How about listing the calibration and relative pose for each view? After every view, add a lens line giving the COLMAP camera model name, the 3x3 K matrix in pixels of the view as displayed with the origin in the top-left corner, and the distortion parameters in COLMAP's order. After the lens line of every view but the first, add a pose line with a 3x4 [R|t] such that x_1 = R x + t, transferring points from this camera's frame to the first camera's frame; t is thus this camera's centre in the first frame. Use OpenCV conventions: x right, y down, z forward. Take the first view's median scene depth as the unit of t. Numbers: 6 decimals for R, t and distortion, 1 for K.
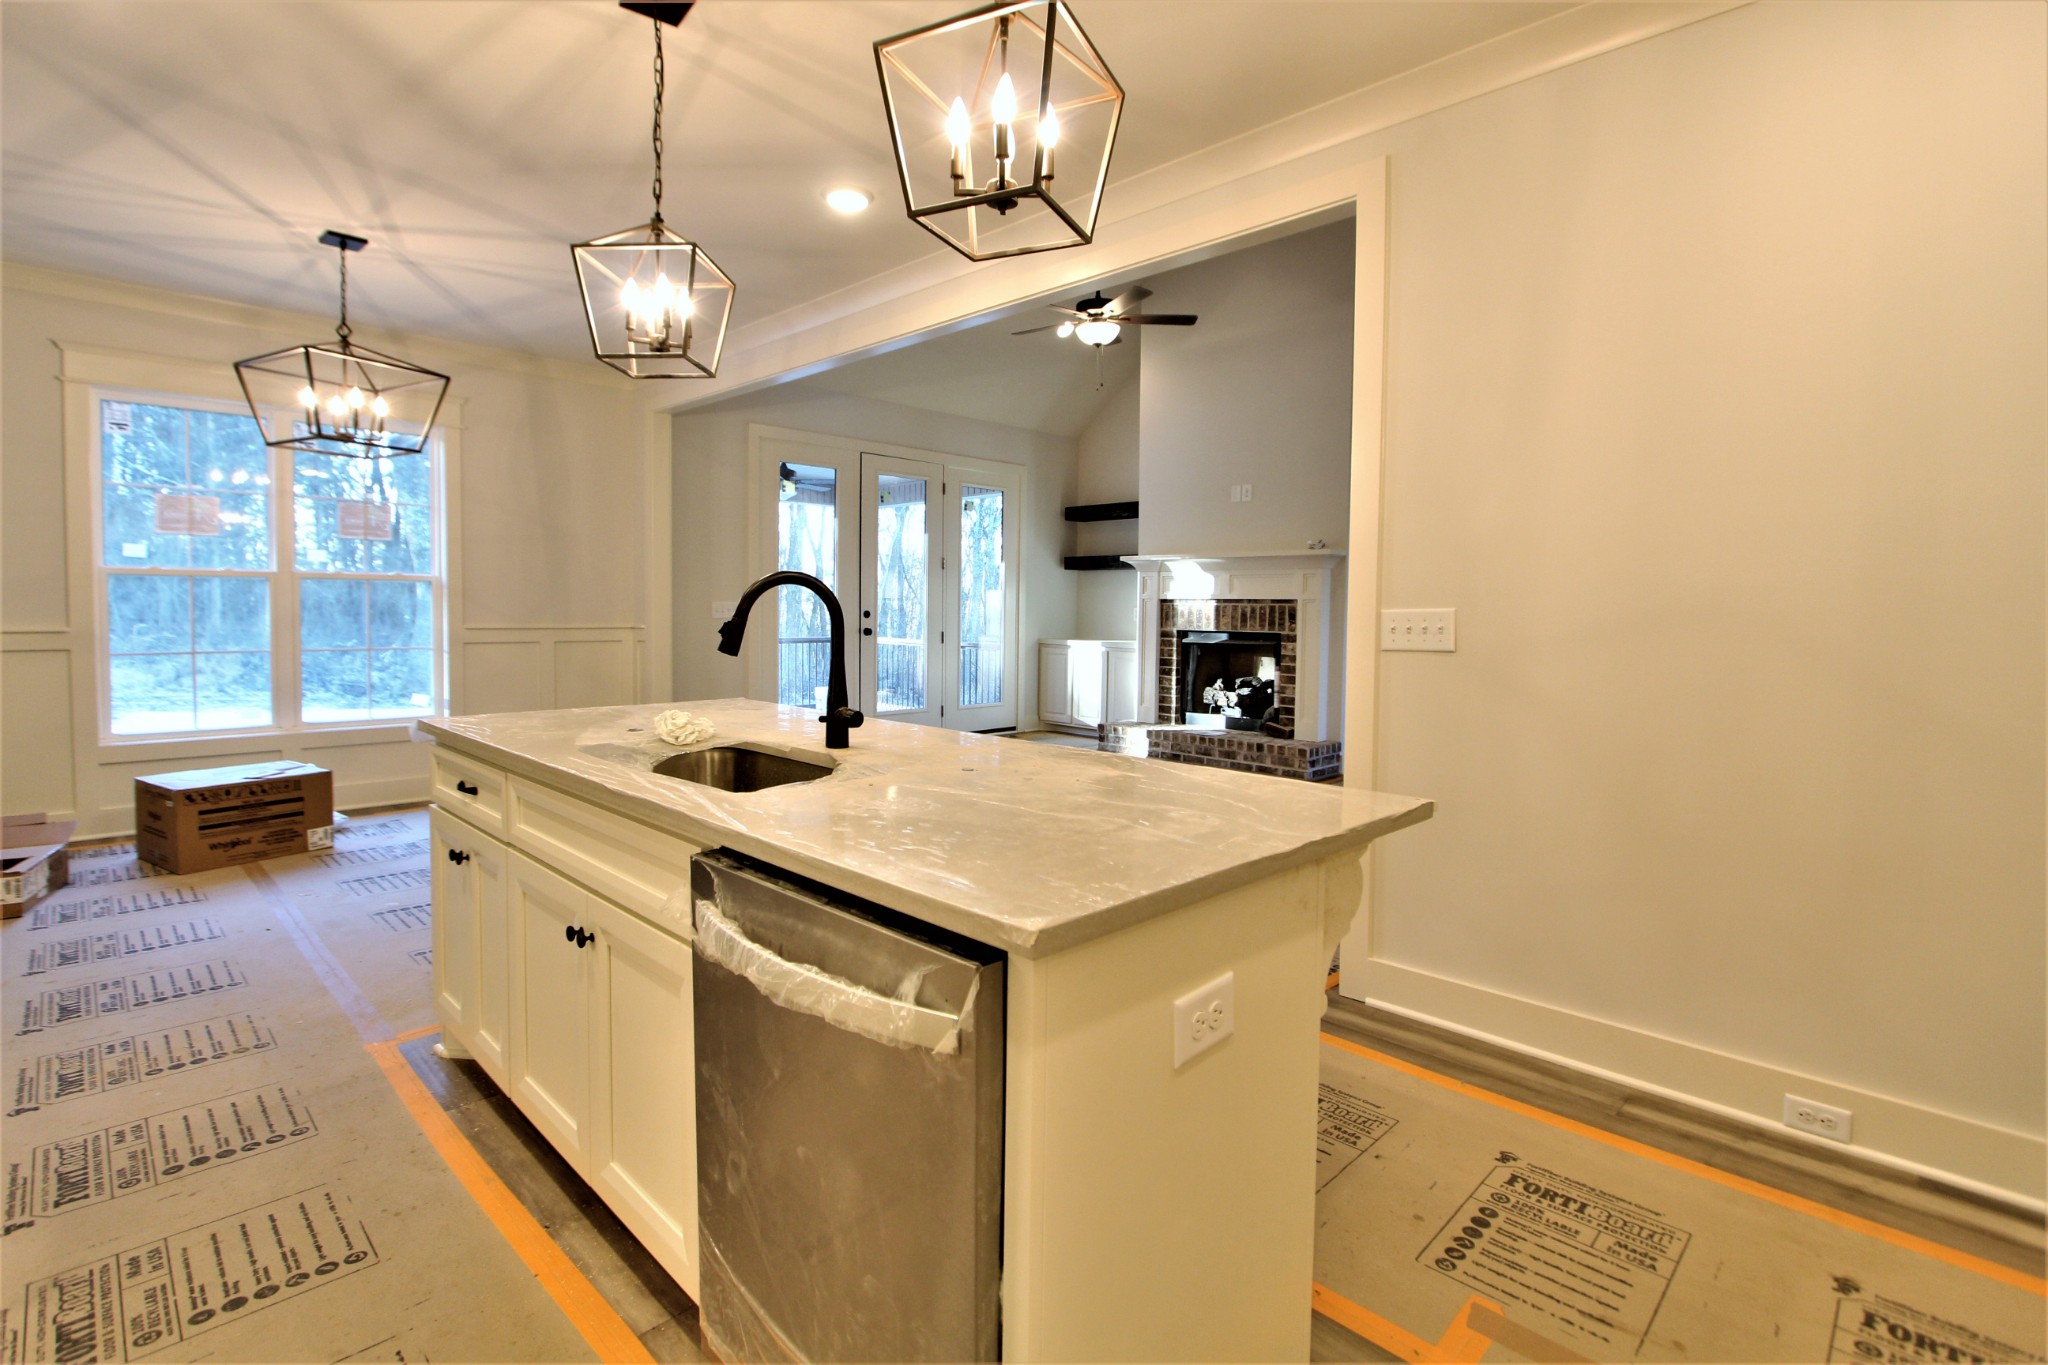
lens RADIAL K [[966.4, 0, 996.7], [0, 966.4, 649.7], [0, 0, 1]] dist [-0.015657, 0.003374]
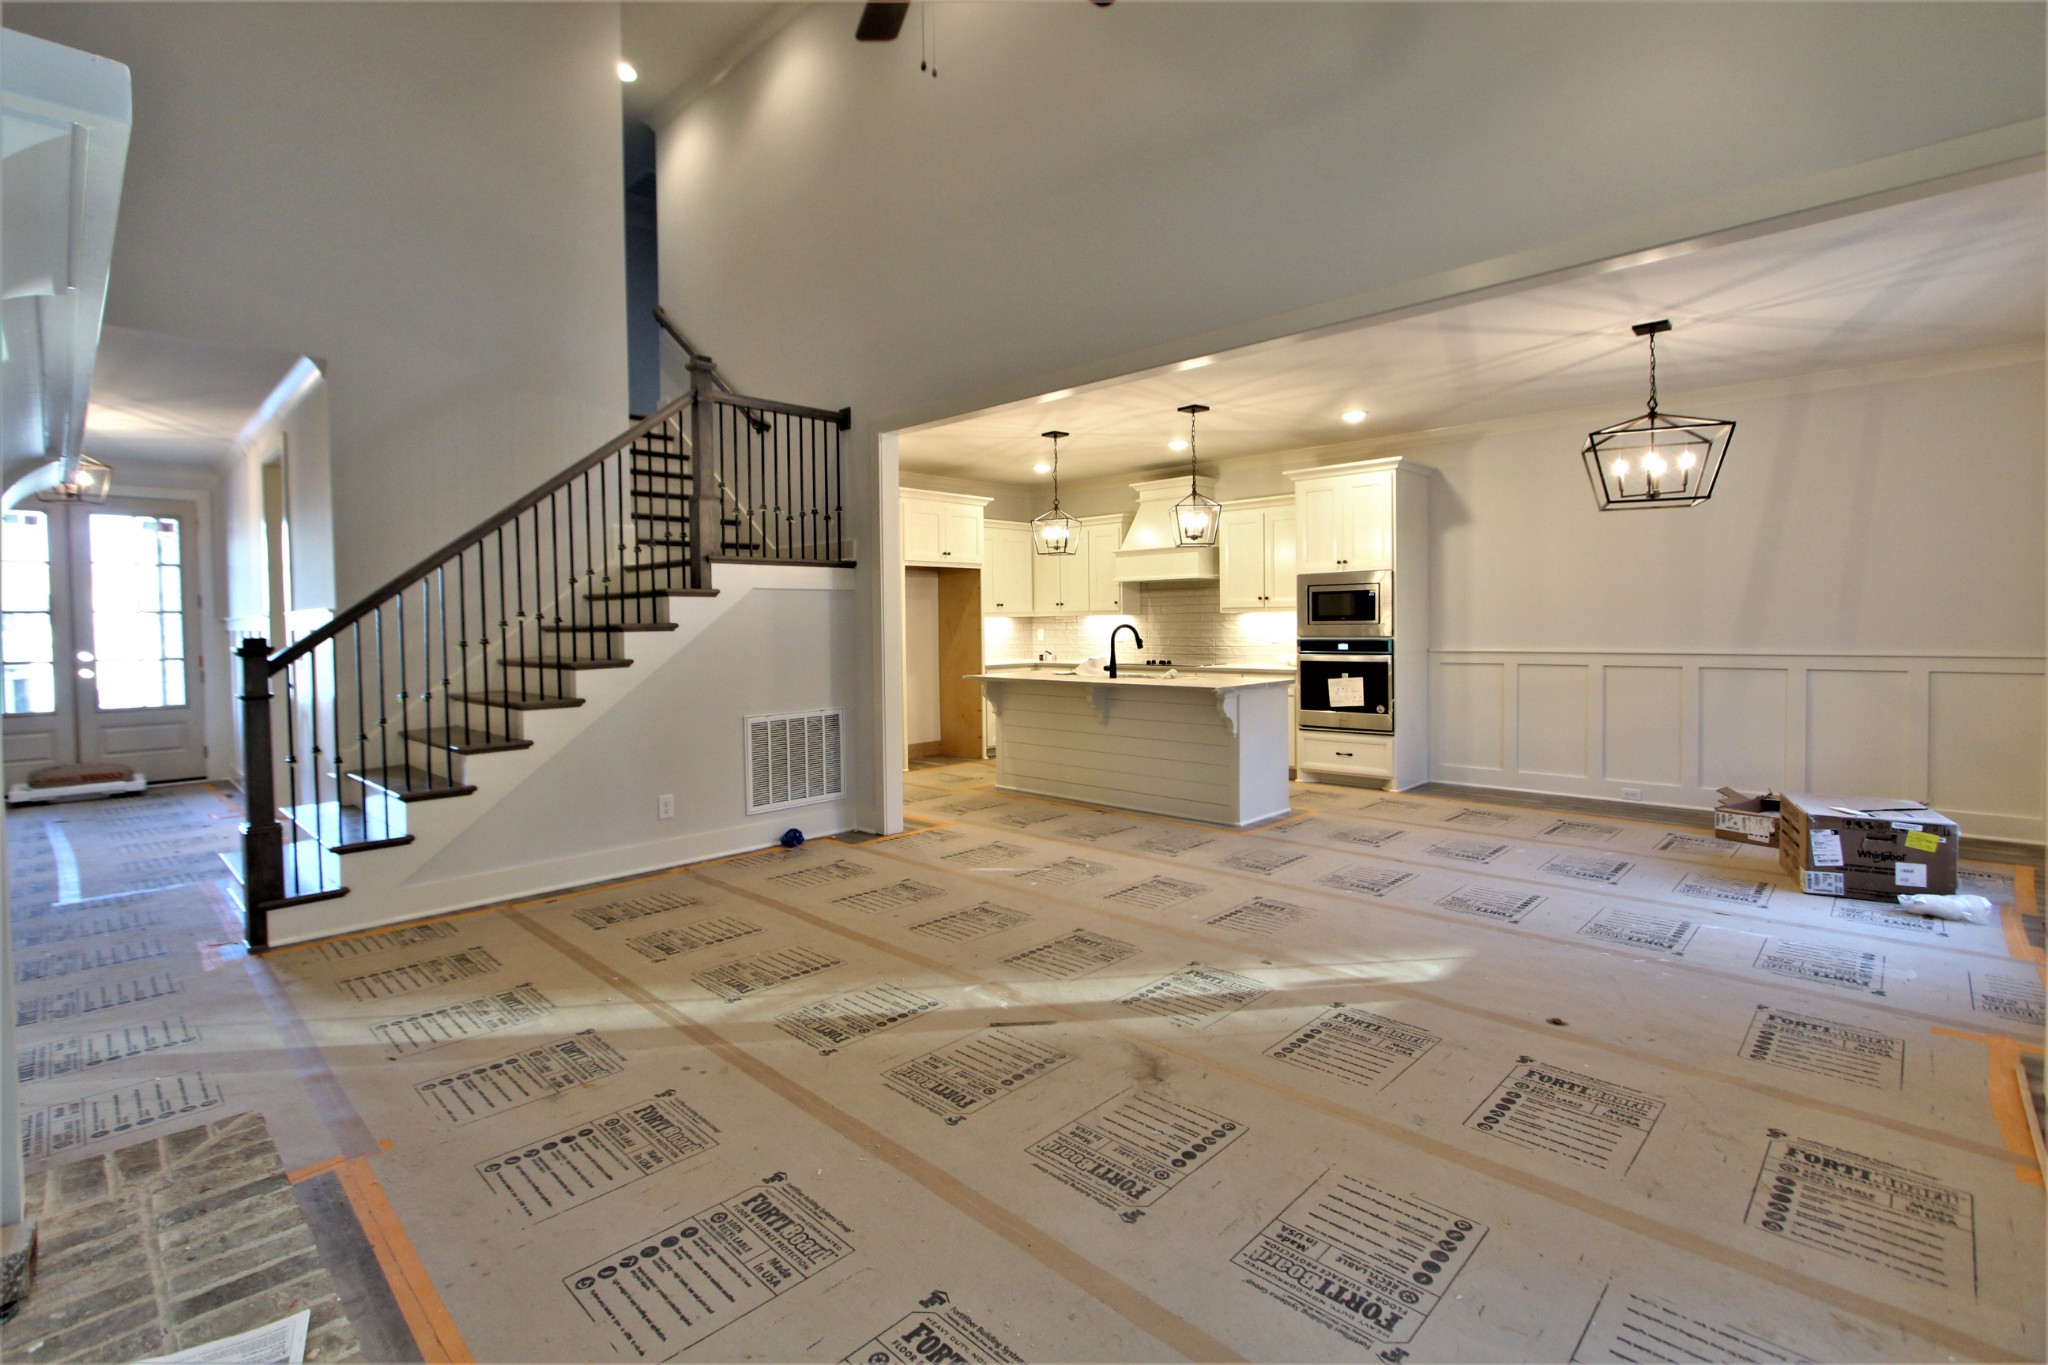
lens RADIAL K [[945.7, 0, 997.1], [0, 945.7, 651.6], [0, 0, 1]] dist [-0.014504, 0.001362]
pose [[-0.999939, 0.002761, -0.010691, 0.071021], [0.001934, 0.997064, 0.076547, -0.064049], [0.010870, 0.076522, -0.997009, 1.154352]]
